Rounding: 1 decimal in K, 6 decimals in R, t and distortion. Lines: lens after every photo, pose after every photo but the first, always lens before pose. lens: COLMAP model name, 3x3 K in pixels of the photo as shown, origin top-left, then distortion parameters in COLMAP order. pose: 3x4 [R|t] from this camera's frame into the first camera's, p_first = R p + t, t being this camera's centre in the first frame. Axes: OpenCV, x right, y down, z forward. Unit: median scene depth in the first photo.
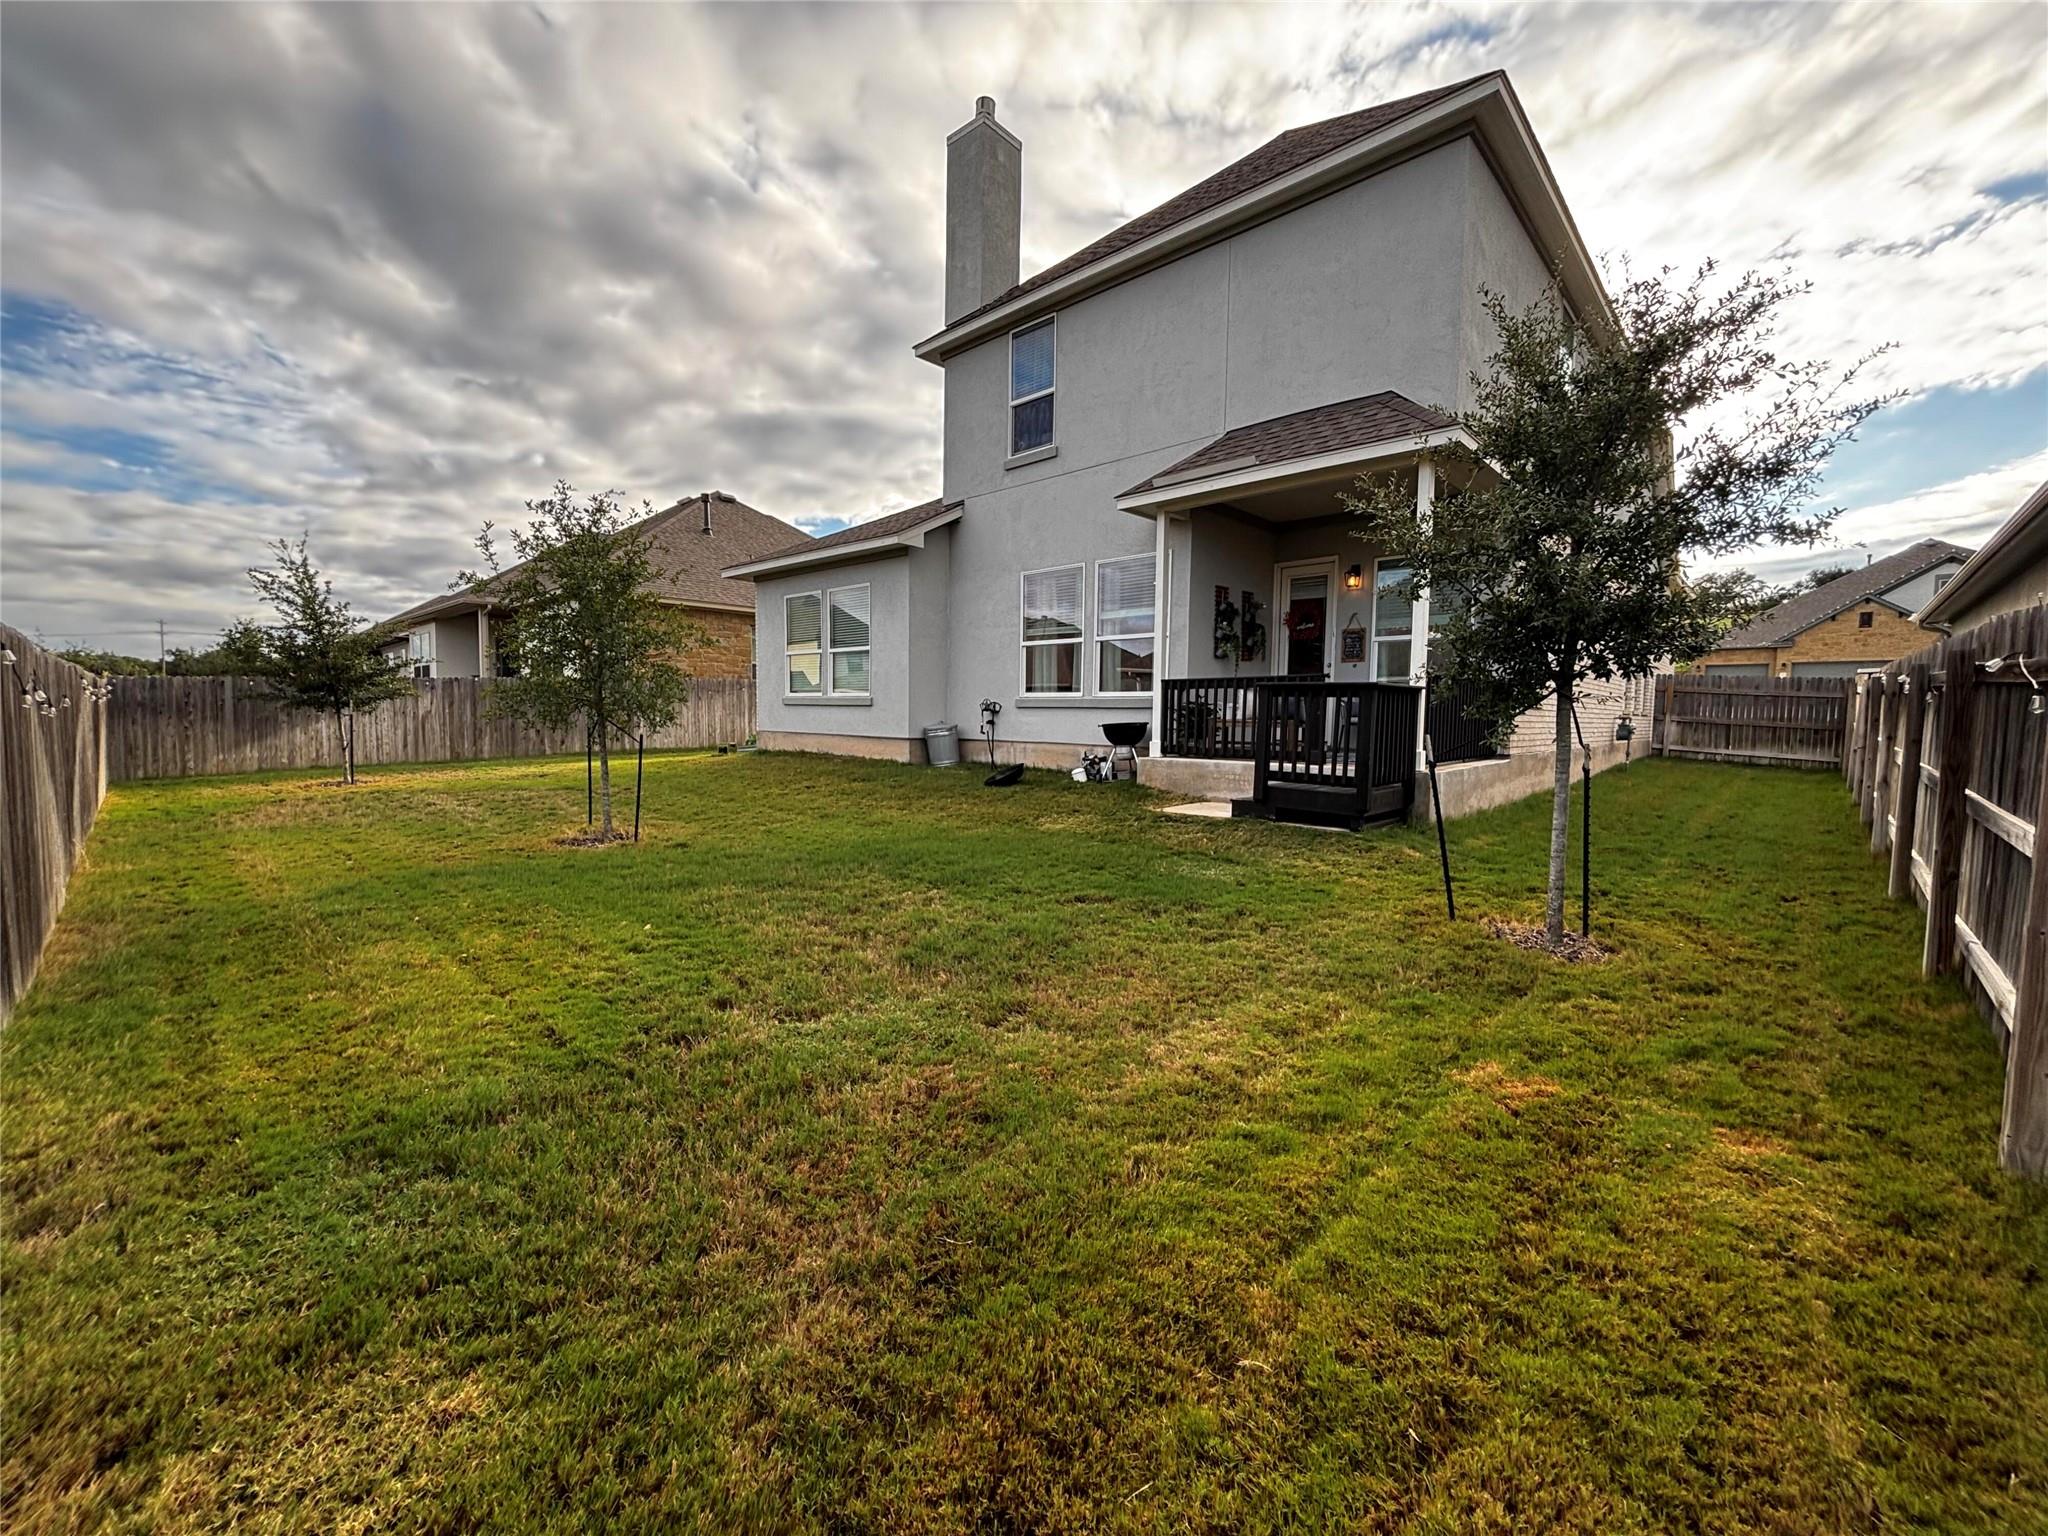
lens RADIAL K [[829.5, 0, 1021.6], [0, 829.5, 770.5], [0, 0, 1]] dist [-0.002011, 0.001290]
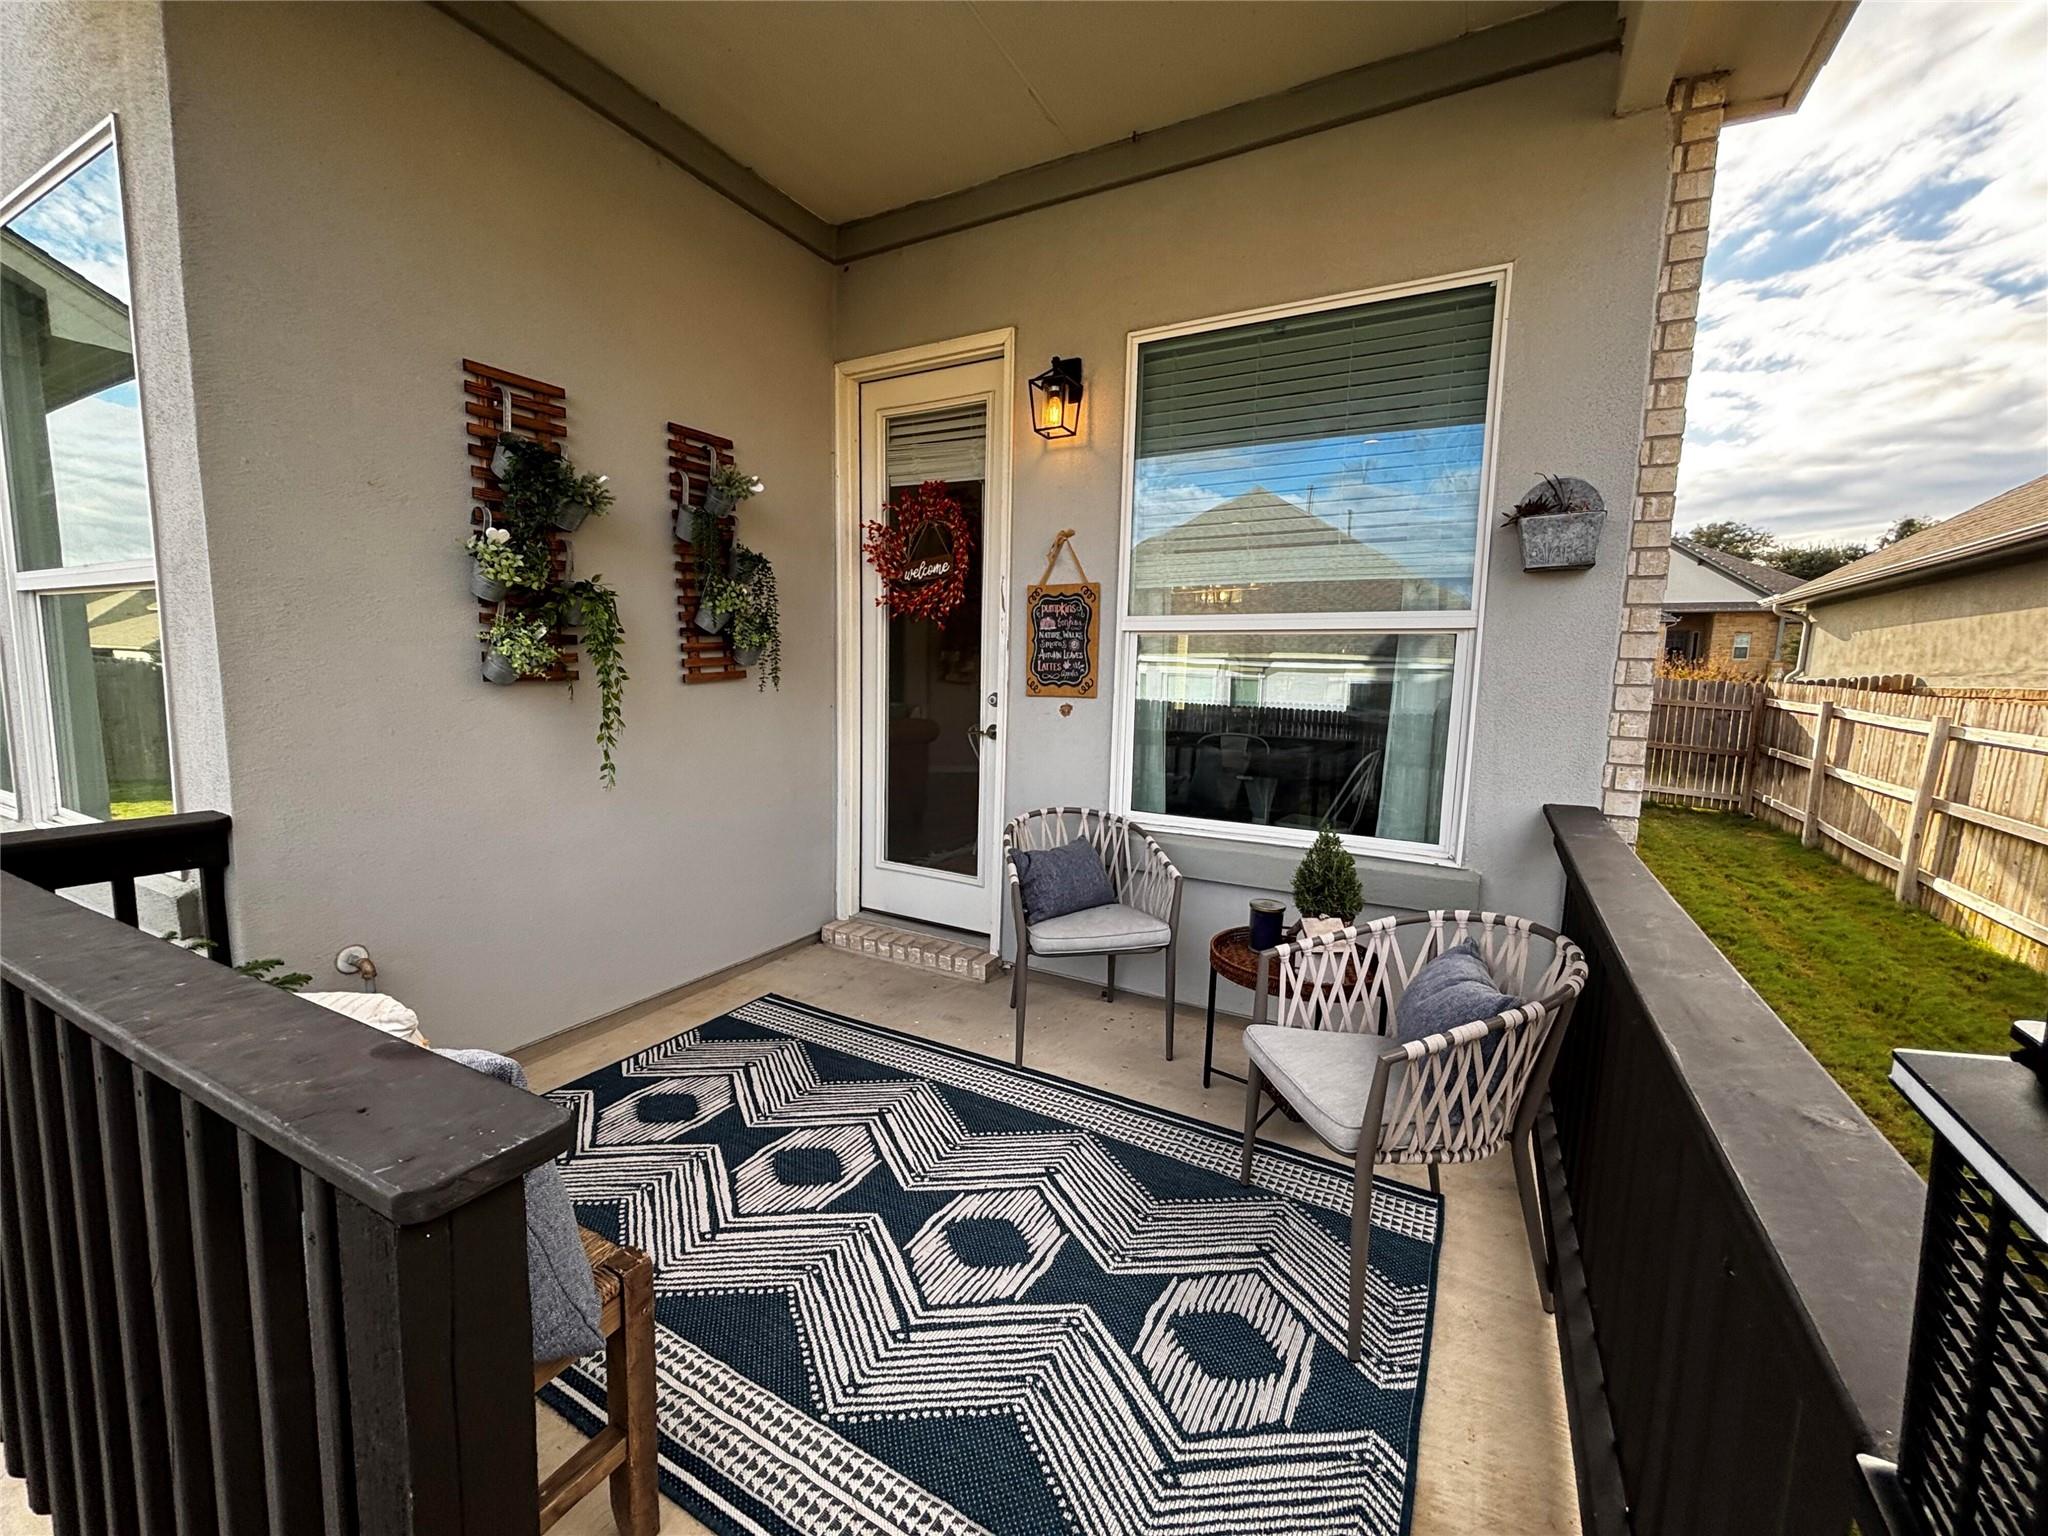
lens RADIAL K [[829.5, 0, 1033.3], [0, 829.5, 763.2], [0, 0, 1]] dist [-0.002011, 0.001290]
pose [[0.966105, -0.011596, 0.257889, 0.305311], [-0.001802, 0.998663, 0.051656, -0.119764], [-0.258143, -0.050370, 0.964793, 0.694302]]
